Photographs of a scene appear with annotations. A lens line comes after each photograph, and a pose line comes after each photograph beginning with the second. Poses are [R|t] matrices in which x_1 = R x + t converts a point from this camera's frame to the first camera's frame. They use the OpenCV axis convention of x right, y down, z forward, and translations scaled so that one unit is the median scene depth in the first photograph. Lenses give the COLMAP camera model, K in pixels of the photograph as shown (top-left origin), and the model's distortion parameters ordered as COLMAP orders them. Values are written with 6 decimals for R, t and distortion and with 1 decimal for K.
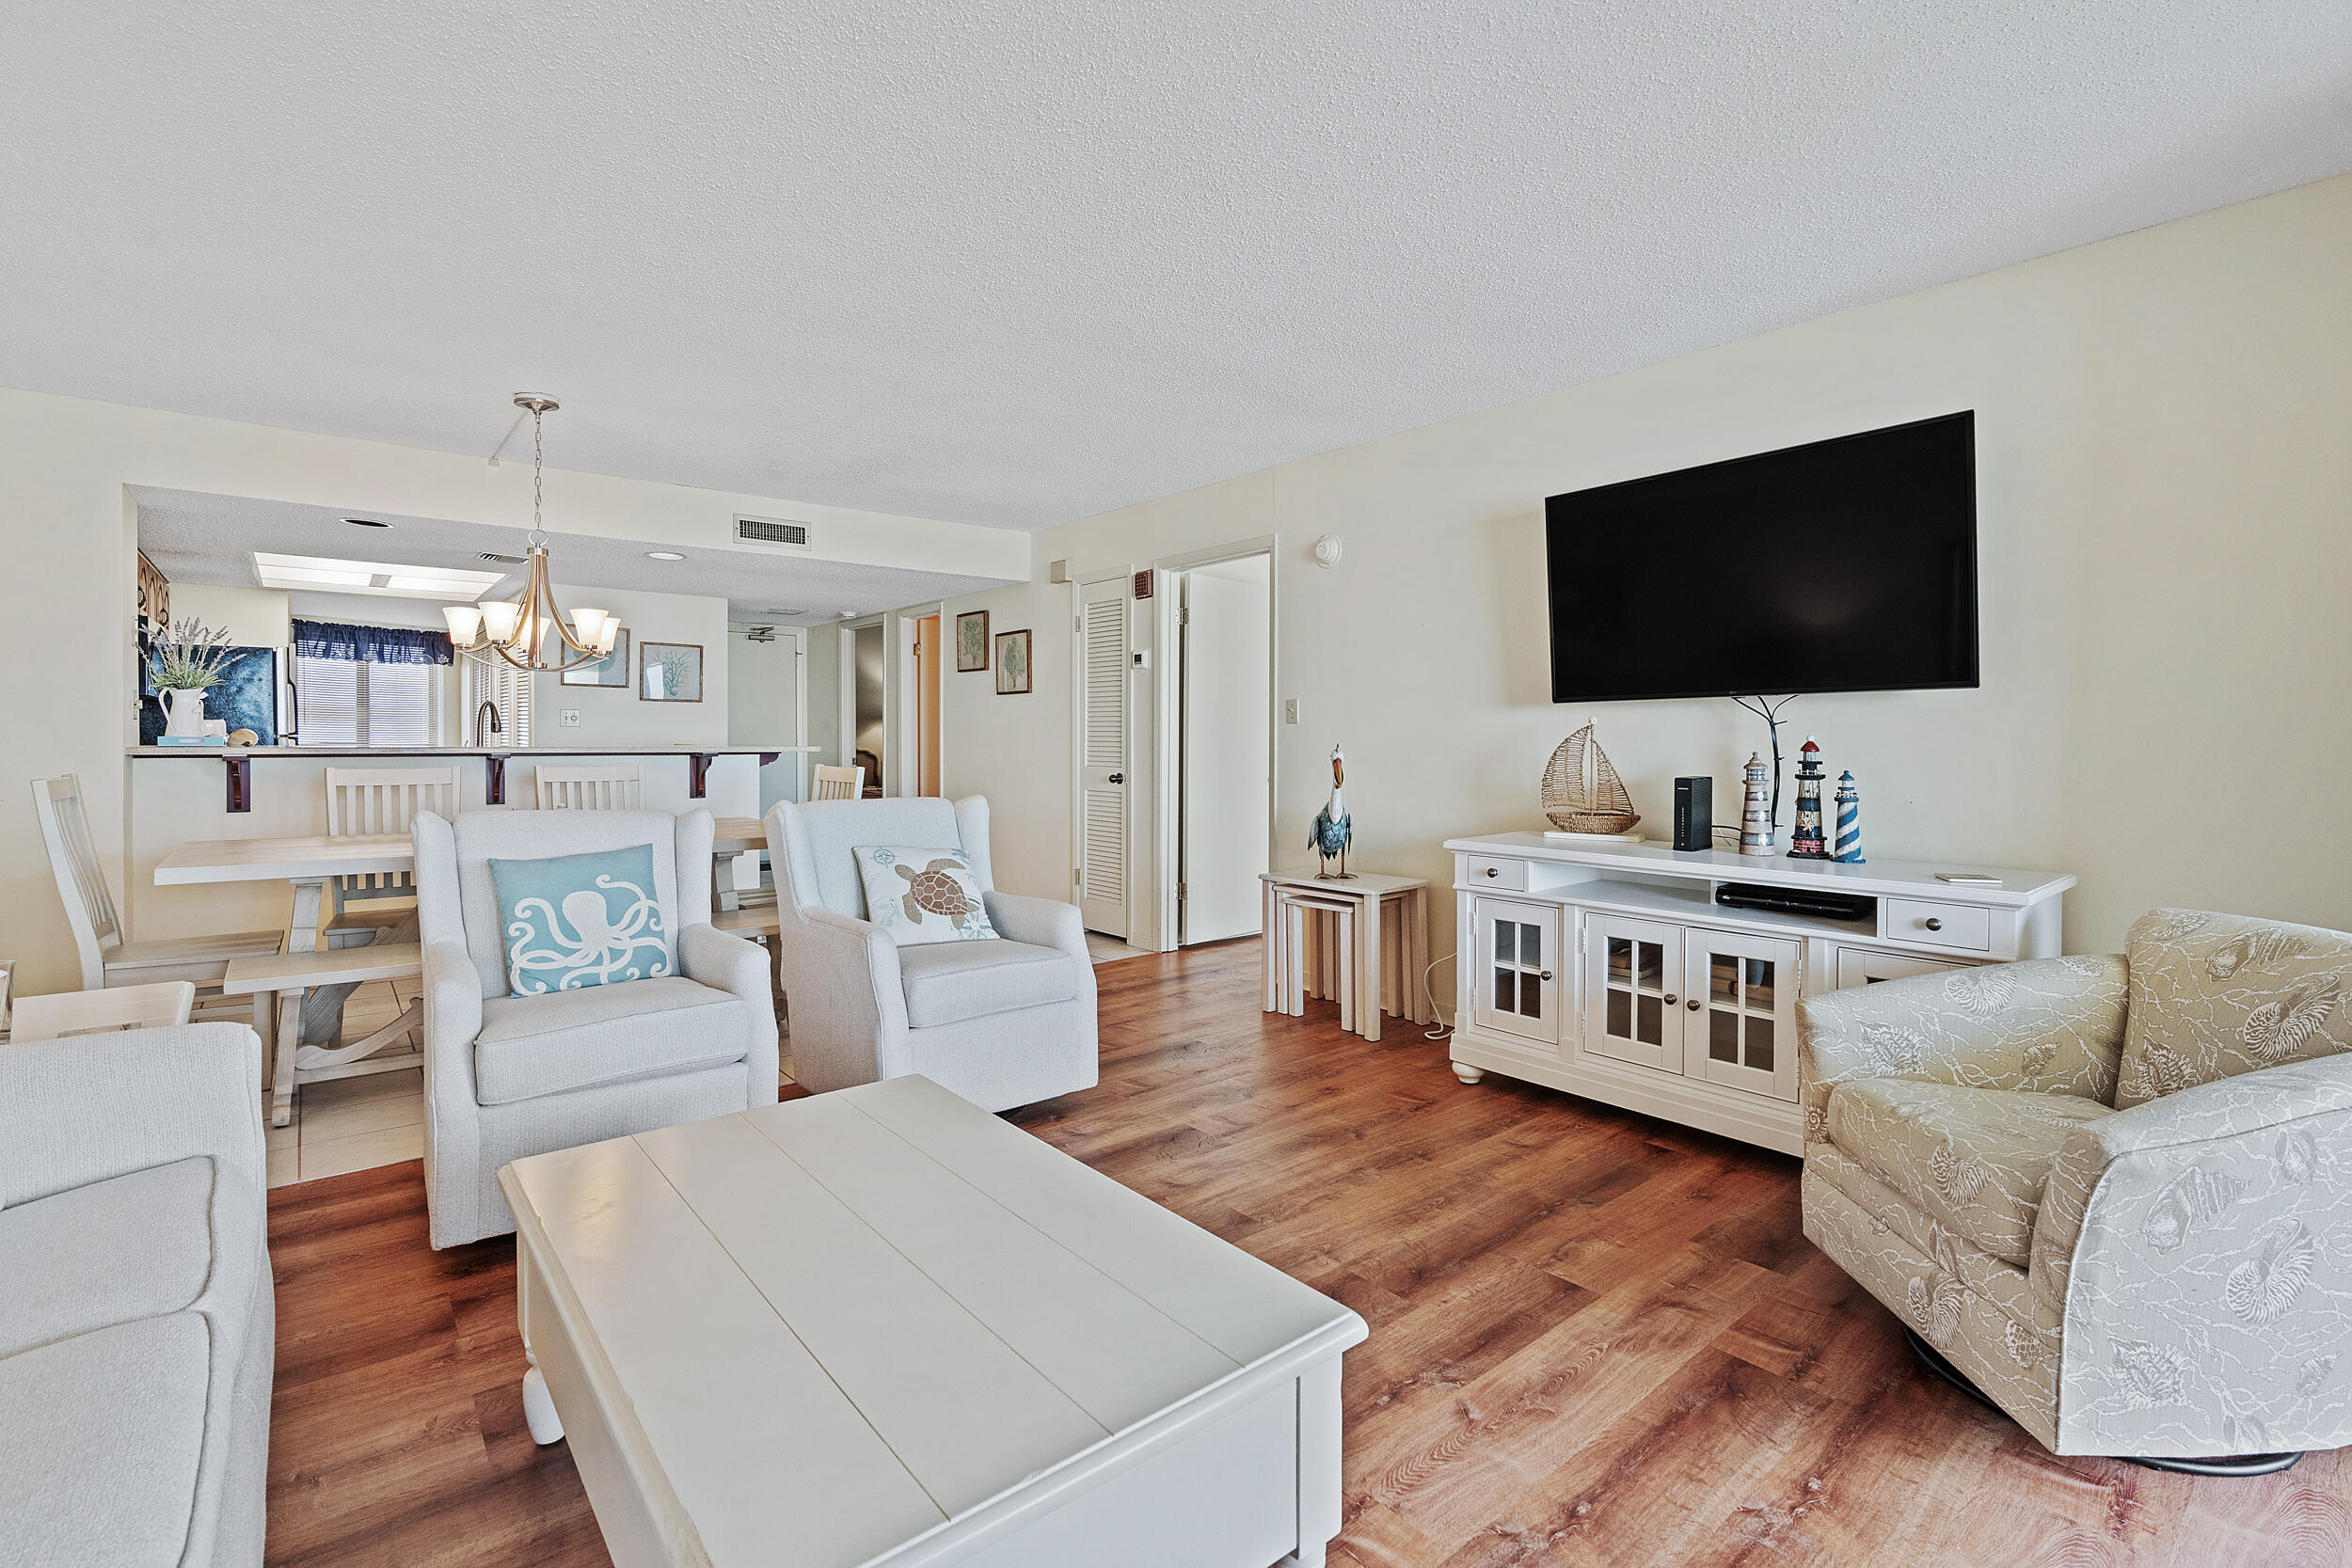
lens RADIAL K [[1052.2, 0, 1185.3], [0, 1052.2, 771.5], [0, 0, 1]] dist [-0.011843, 0.005185]
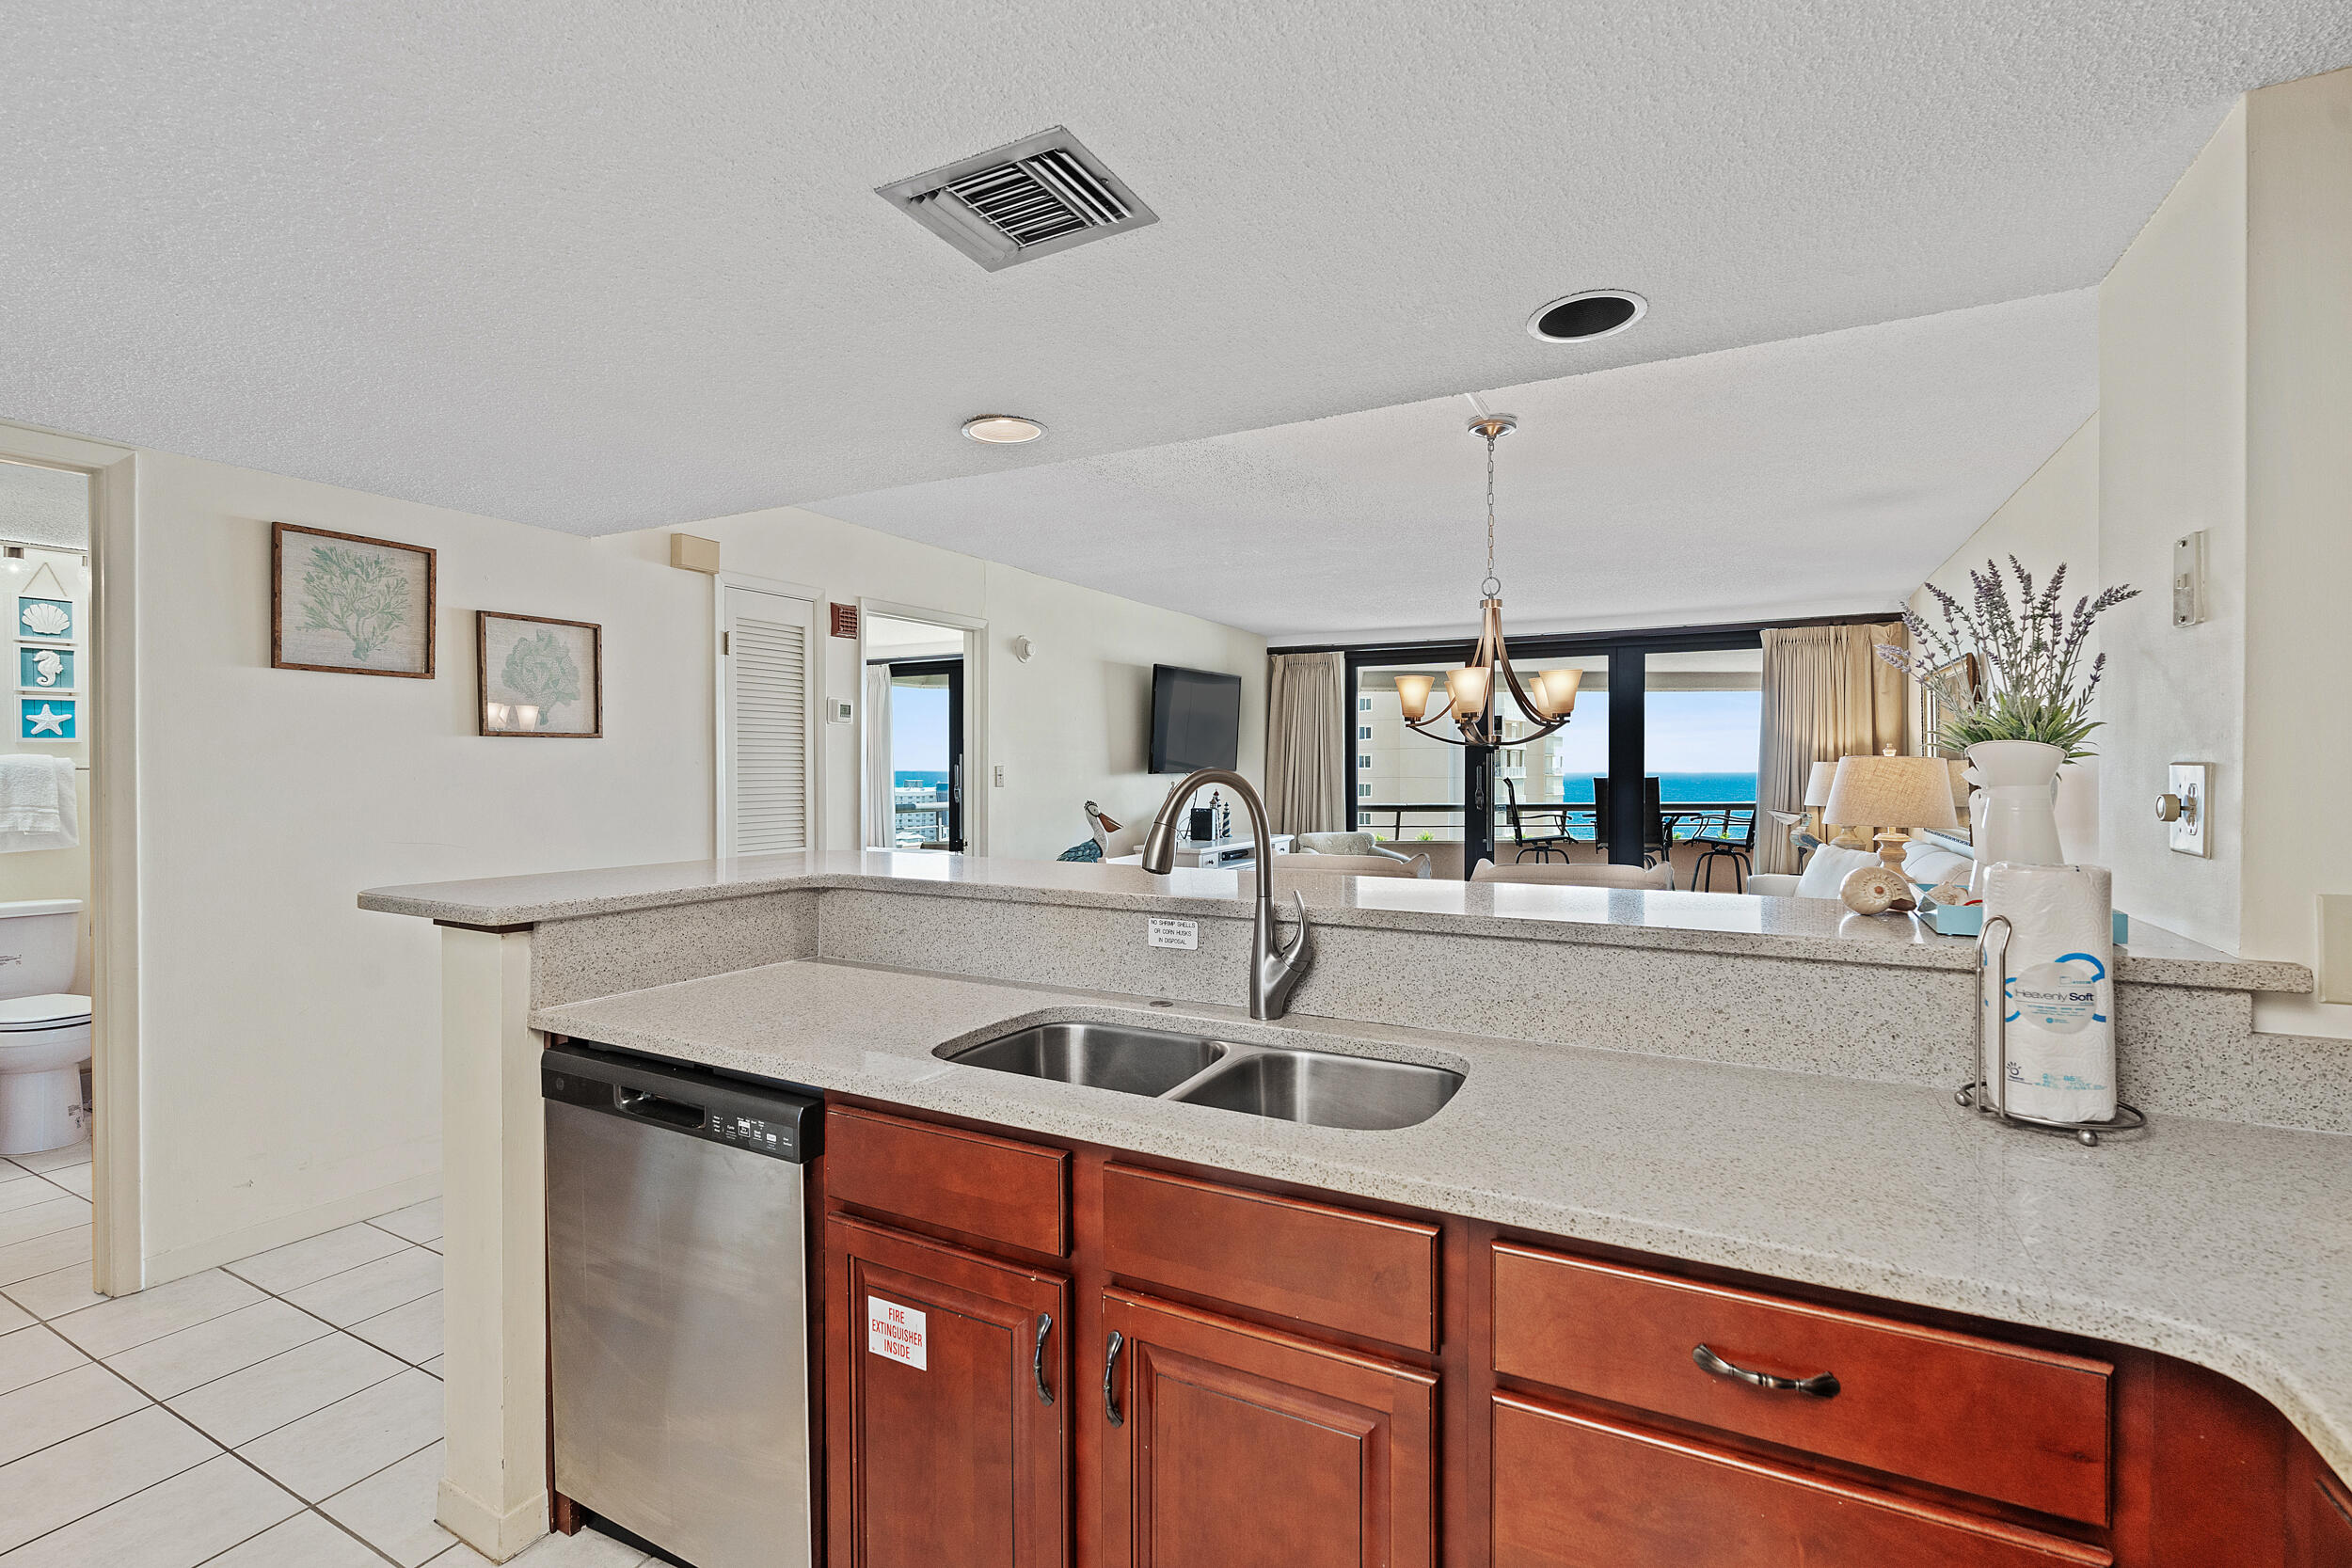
lens RADIAL K [[1052.2, 0, 1185.3], [0, 1052.2, 771.5], [0, 0, 1]] dist [-0.011843, 0.005185]
pose [[-0.384495, -0.012079, 0.923048, -0.771210], [0.024395, 0.999432, 0.023240, -0.061658], [-0.922805, 0.031454, -0.383982, 0.916960]]
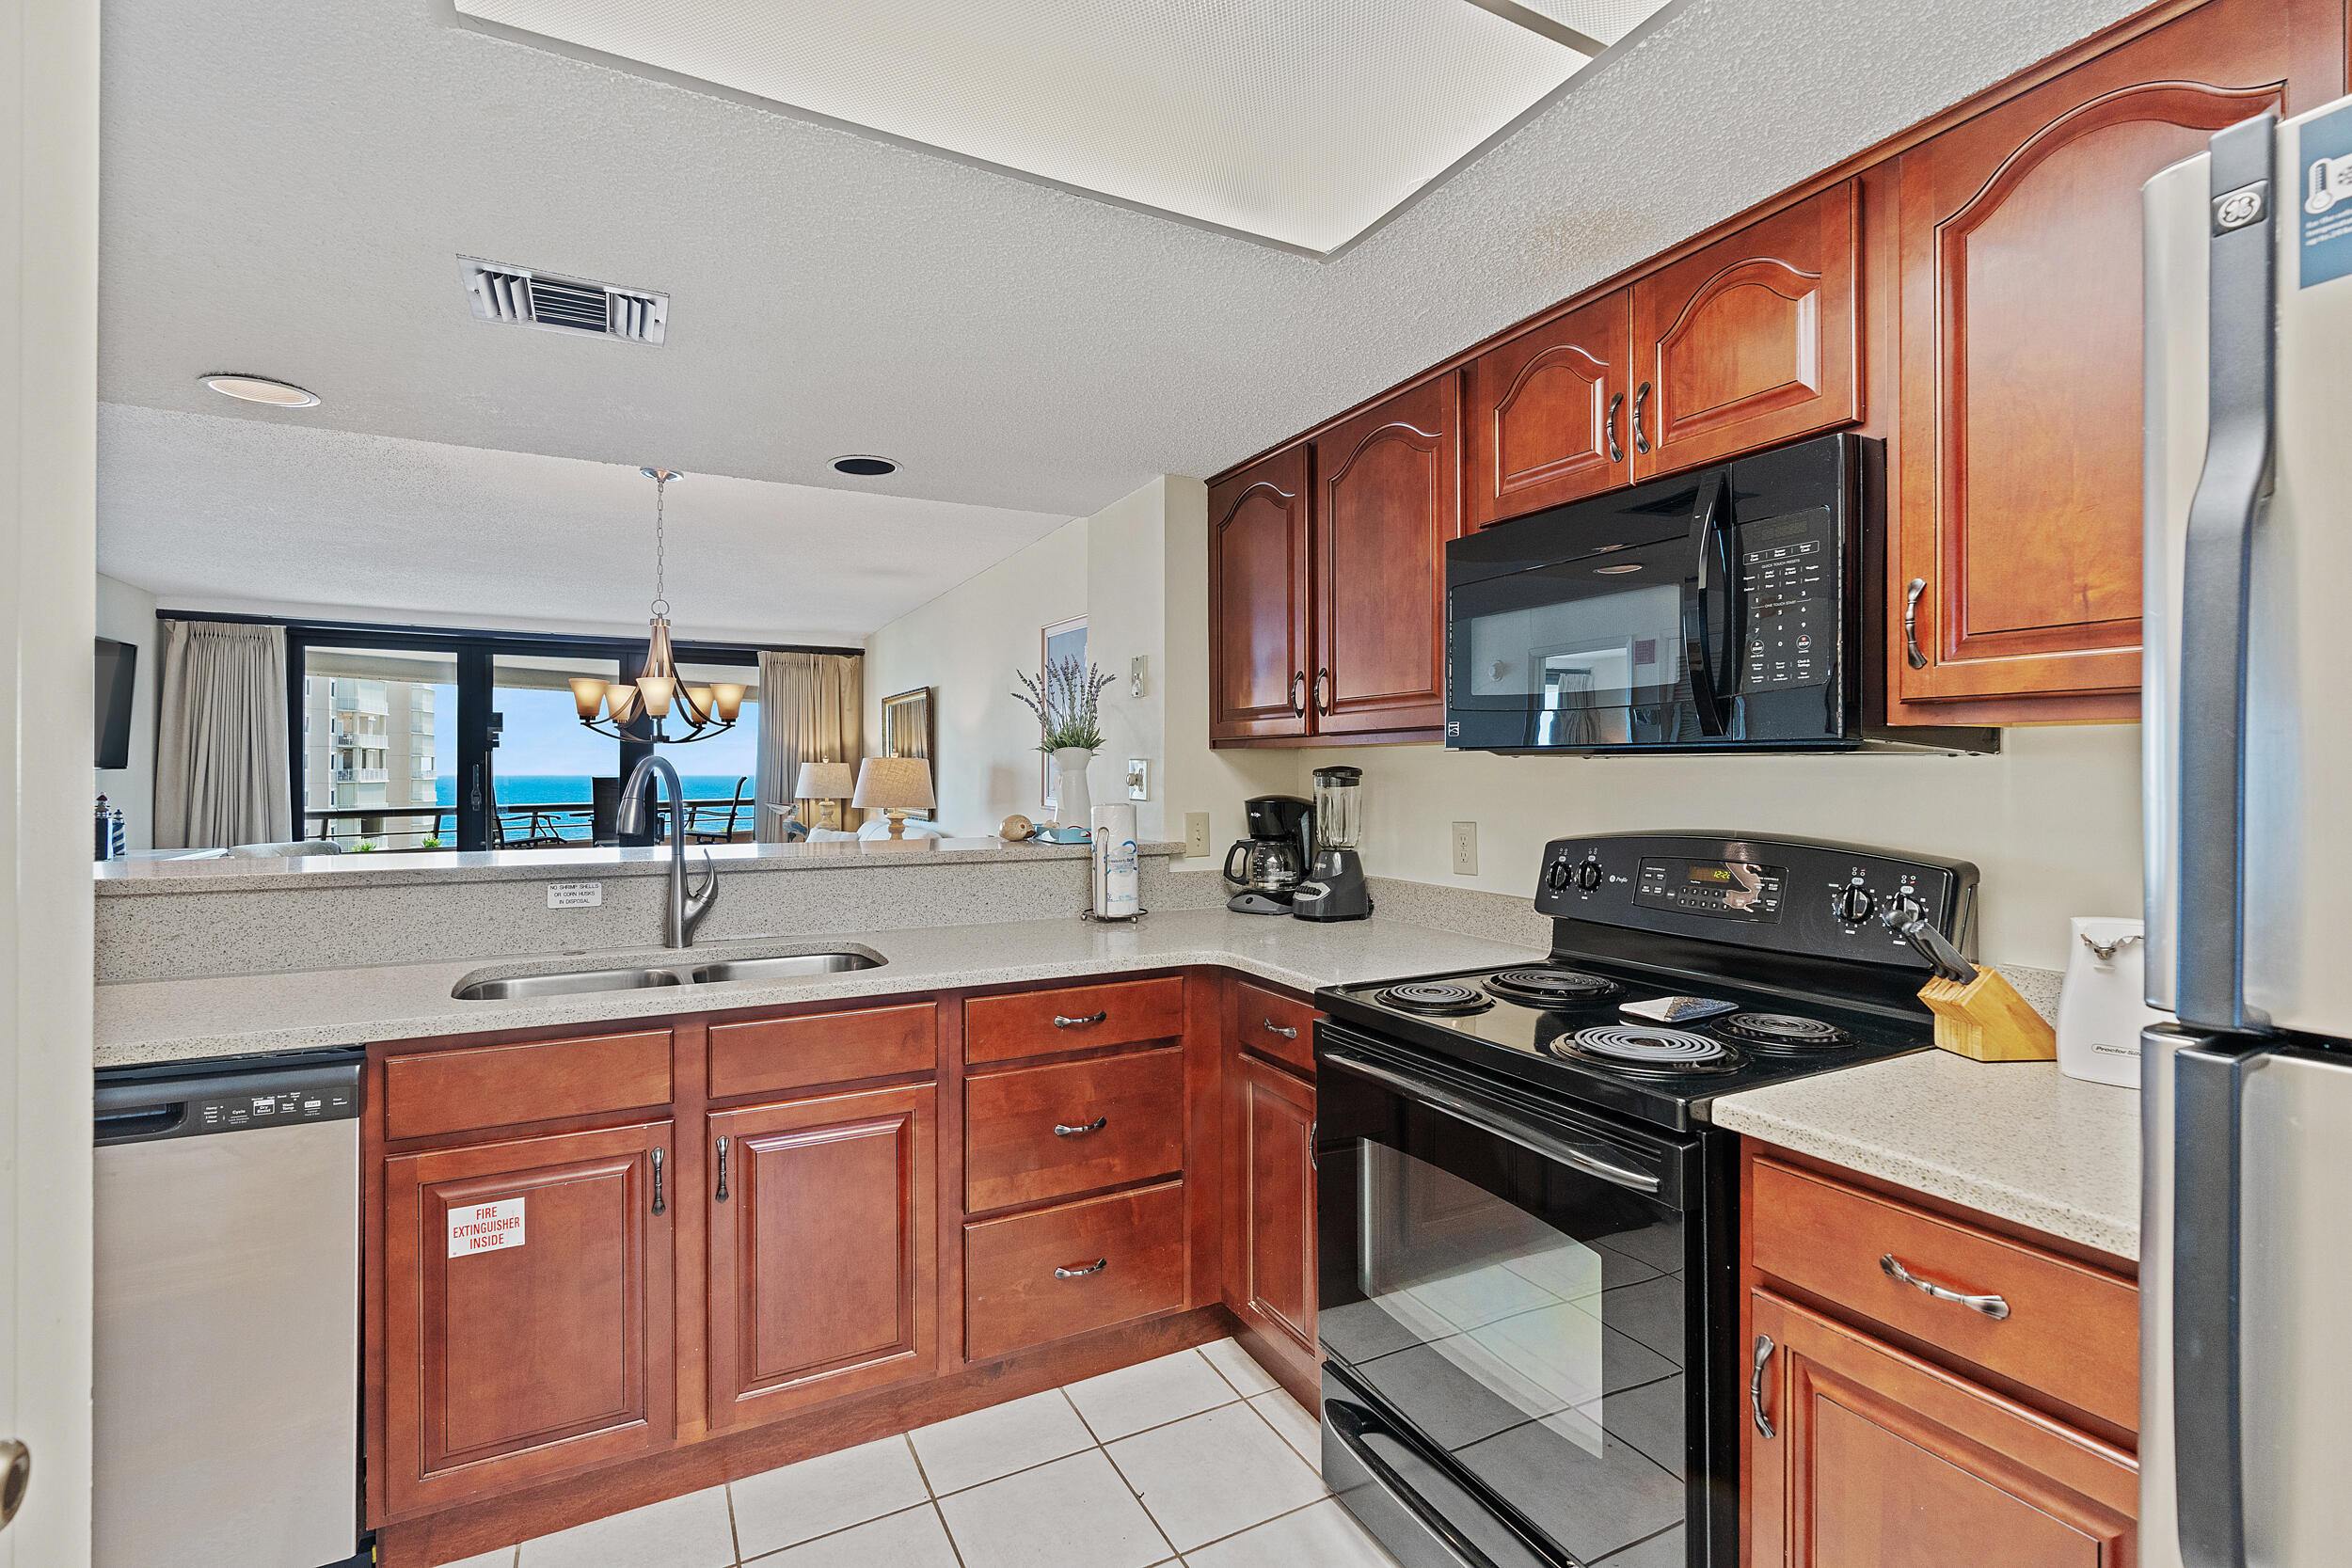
lens RADIAL K [[1043.2, 0, 1177.1], [0, 1043.2, 762.3], [0, 0, 1]] dist [-0.003562, -0.000468]
pose [[-0.978443, -0.008998, 0.206319, -0.767218], [-0.004385, 0.999730, 0.022805, -0.062768], [-0.206469, 0.021408, -0.978219, 1.098319]]
